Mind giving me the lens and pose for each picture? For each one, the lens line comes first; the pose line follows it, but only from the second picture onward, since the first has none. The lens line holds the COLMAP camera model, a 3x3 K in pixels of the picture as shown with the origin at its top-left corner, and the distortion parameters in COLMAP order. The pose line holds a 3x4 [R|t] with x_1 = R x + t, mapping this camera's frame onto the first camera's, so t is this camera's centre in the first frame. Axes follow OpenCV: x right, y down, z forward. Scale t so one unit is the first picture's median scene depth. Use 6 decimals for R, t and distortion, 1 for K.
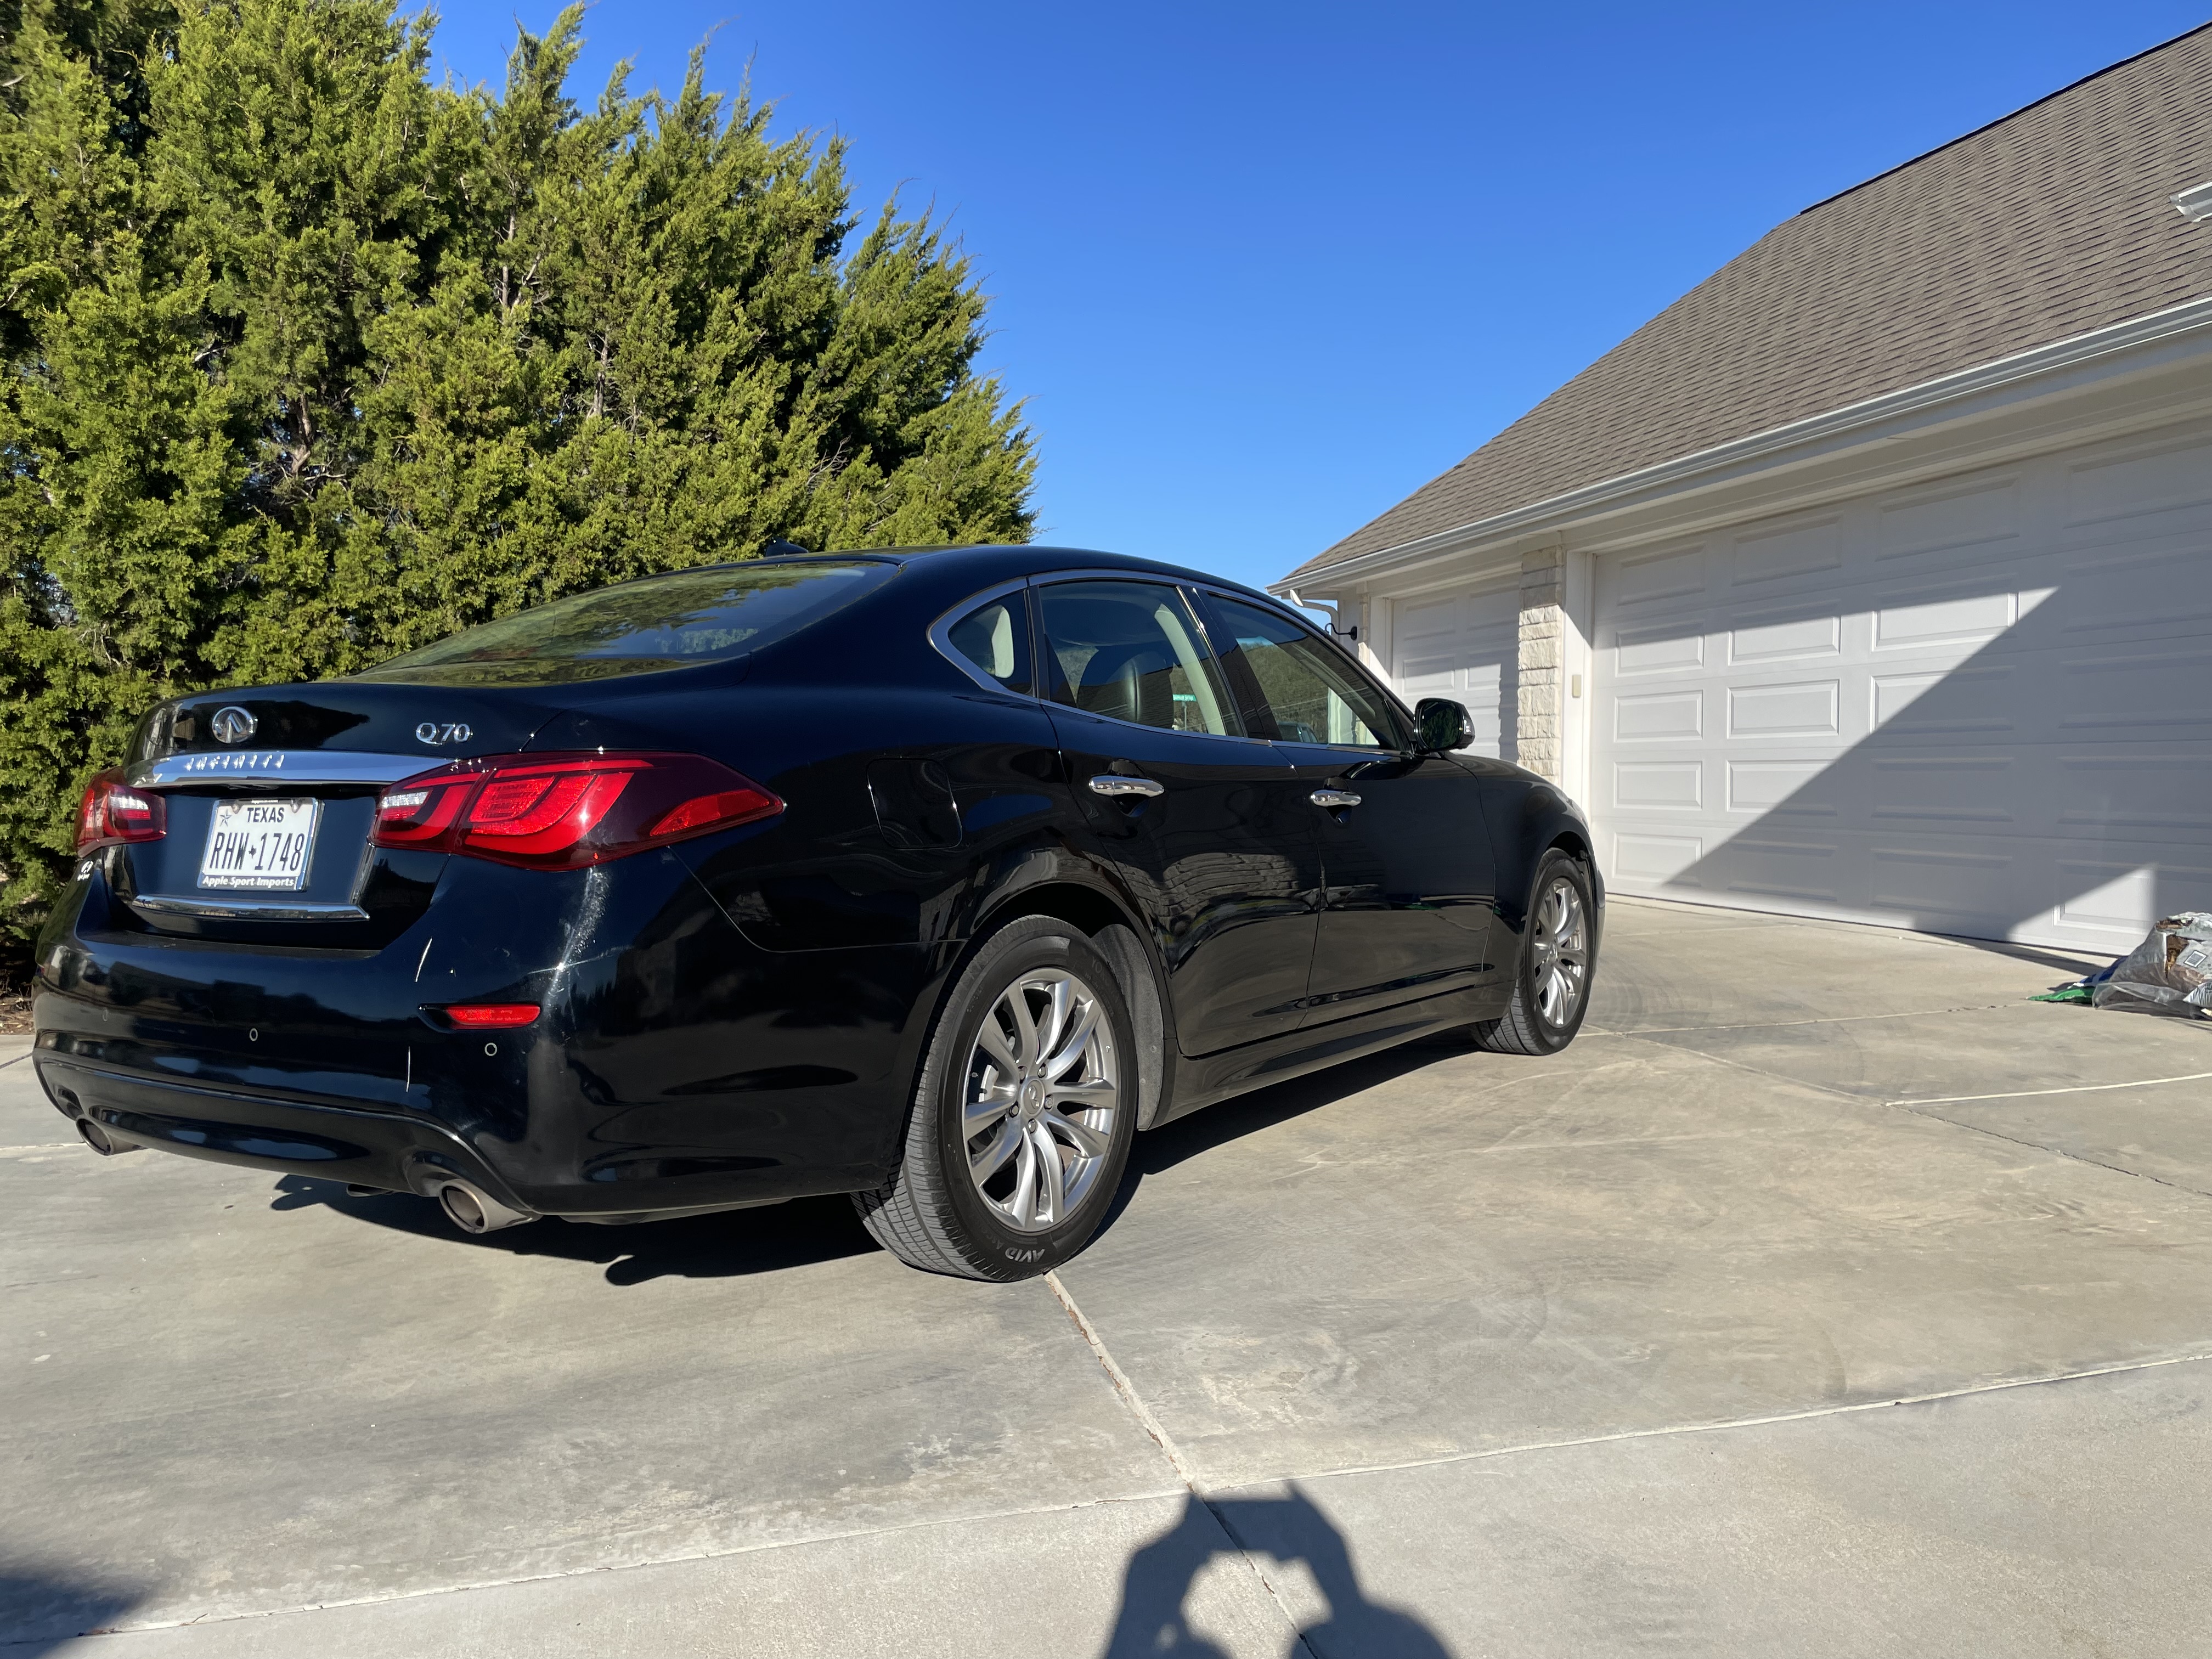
lens RADIAL K [[1675.6, 0, 1100.3], [0, 1675.6, 822.4], [0, 0, 1]] dist [0.070132, -0.091753]
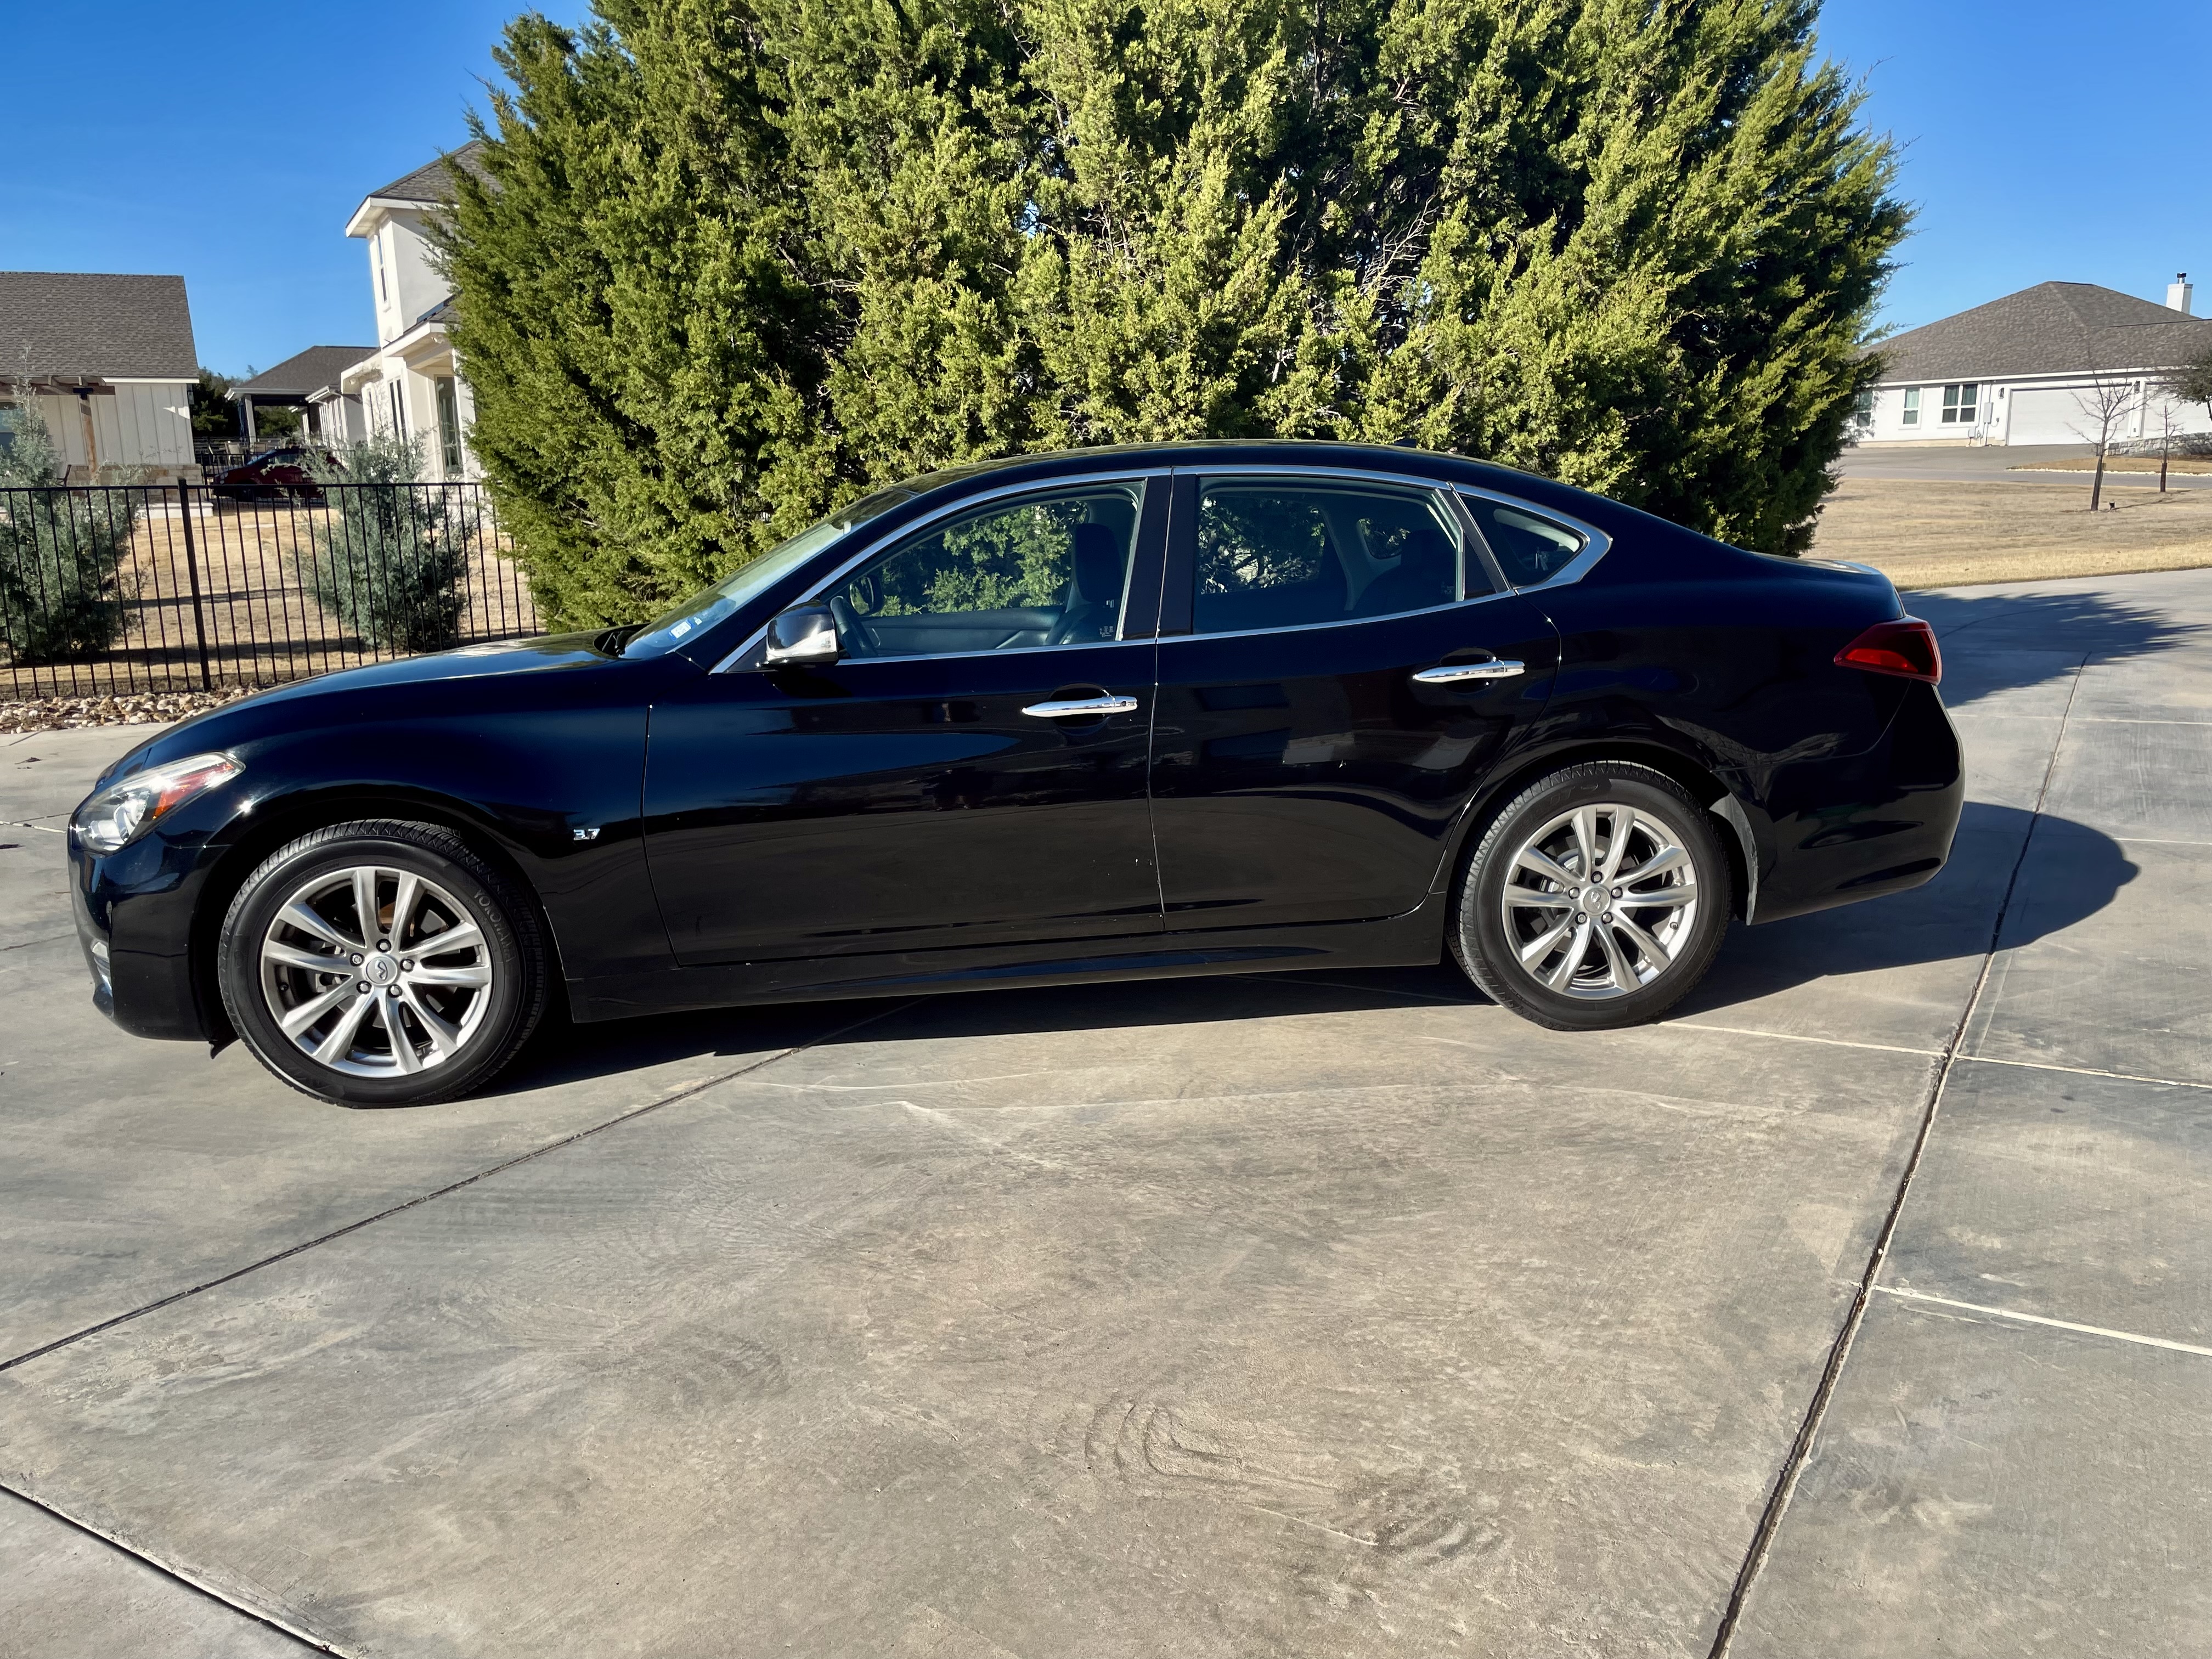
lens RADIAL K [[1718.0, 0, 1121.3], [0, 1718.0, 791.9], [0, 0, 1]] dist [0.063745, -0.104485]
pose [[0.709781, 0.102700, -0.696896, 1.016979], [-0.008311, 0.990467, 0.137498, -0.122527], [0.704374, -0.091801, 0.703868, 0.616361]]
